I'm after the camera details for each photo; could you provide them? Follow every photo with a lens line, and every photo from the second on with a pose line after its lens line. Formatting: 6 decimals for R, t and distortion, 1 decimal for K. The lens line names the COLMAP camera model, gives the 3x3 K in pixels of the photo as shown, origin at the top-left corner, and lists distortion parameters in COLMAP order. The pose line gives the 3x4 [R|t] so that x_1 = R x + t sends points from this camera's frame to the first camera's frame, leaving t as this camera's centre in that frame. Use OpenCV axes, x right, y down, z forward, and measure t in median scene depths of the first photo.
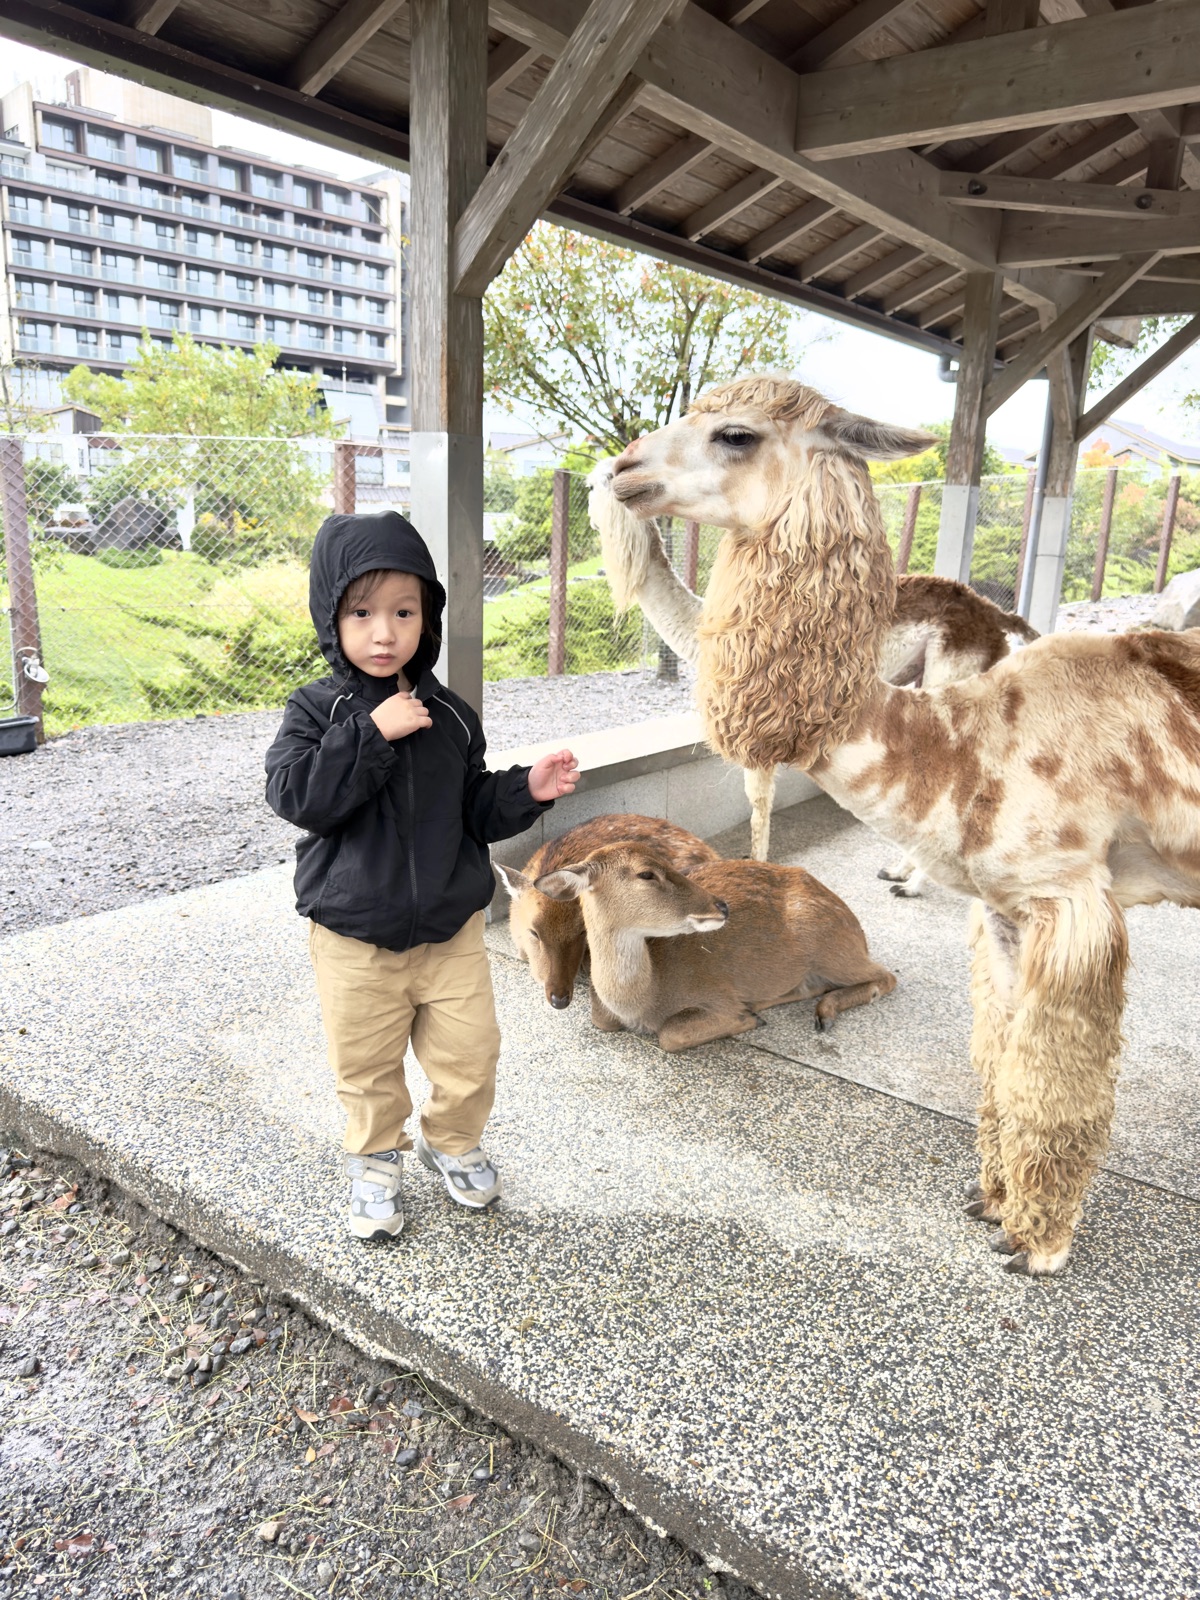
lens RADIAL K [[1156.6, 0, 609.4], [0, 1156.6, 775.6], [0, 0, 1]] dist [0.067413, -0.053090]
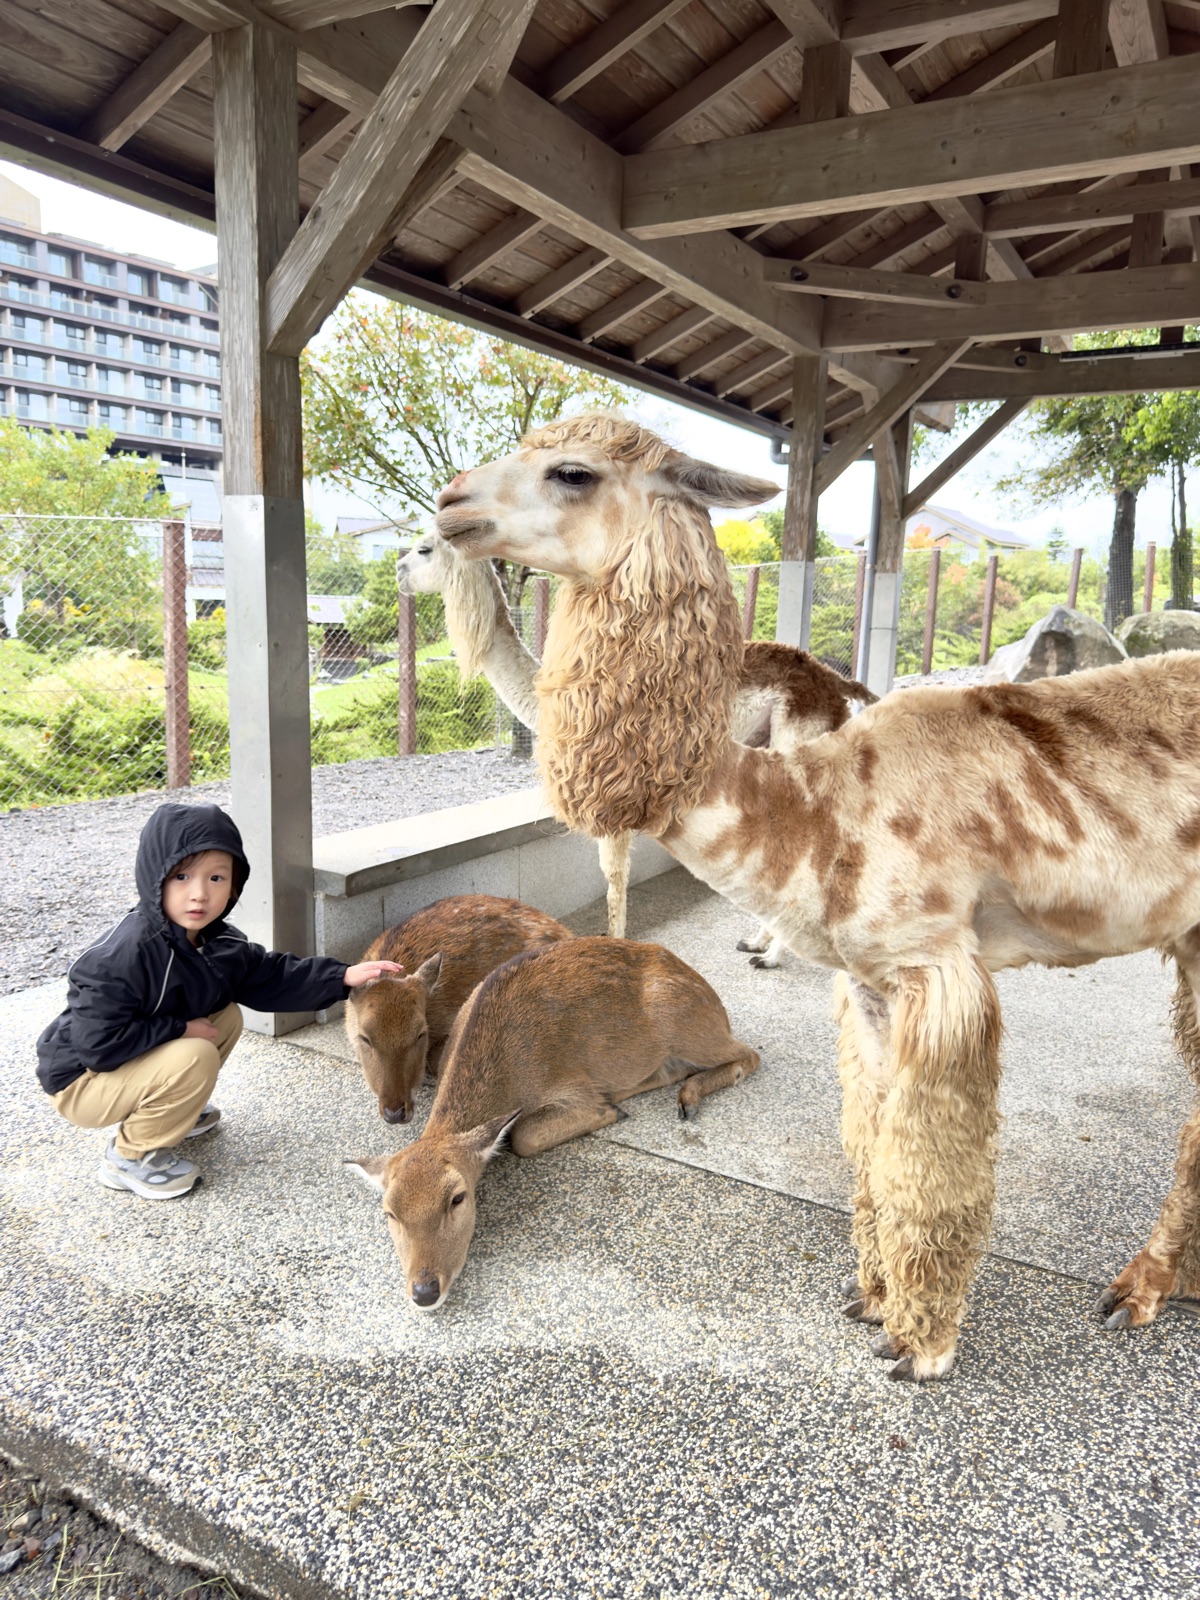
lens RADIAL K [[1132.9, 0, 600.0], [0, 1132.9, 800.0], [0, 0, 1]] dist [0.030683, 0.005331]
pose [[0.993111, -0.033991, 0.112141, 0.027699], [0.039324, 0.998181, -0.045690, 0.002789], [-0.110384, 0.049785, 0.992641, 0.115737]]
